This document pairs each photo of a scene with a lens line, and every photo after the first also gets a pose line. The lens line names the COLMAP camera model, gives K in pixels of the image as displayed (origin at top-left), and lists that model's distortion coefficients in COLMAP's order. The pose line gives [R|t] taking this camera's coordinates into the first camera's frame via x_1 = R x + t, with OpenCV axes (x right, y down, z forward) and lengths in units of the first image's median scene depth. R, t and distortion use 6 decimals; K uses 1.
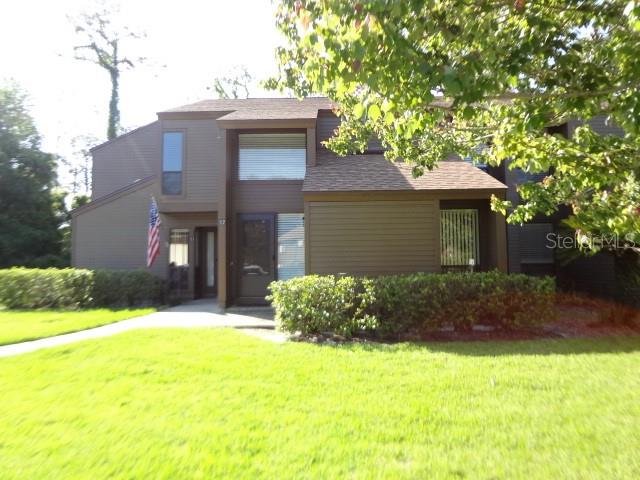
lens RADIAL K [[476.6, 0, 321.4], [0, 476.6, 230.6], [0, 0, 1]] dist [-0.038916, 0.001872]
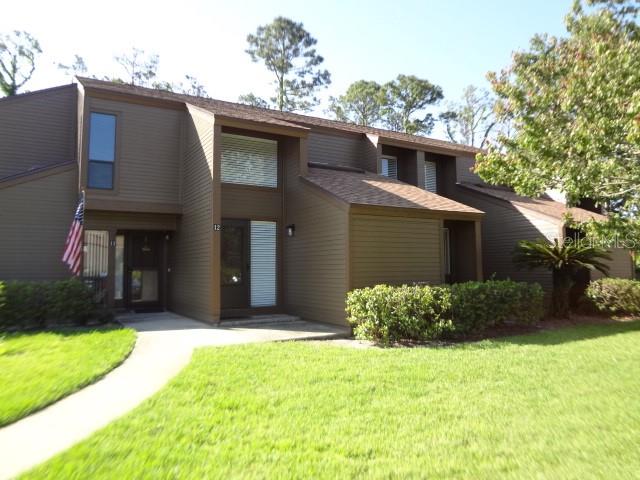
lens RADIAL K [[476.6, 0, 321.4], [0, 476.6, 230.6], [0, 0, 1]] dist [-0.038916, 0.001872]
pose [[0.856750, 0.045104, 0.513755, -0.641790], [-0.037859, 0.998981, -0.024570, 0.003964], [-0.514340, 0.001600, 0.857585, 0.150238]]
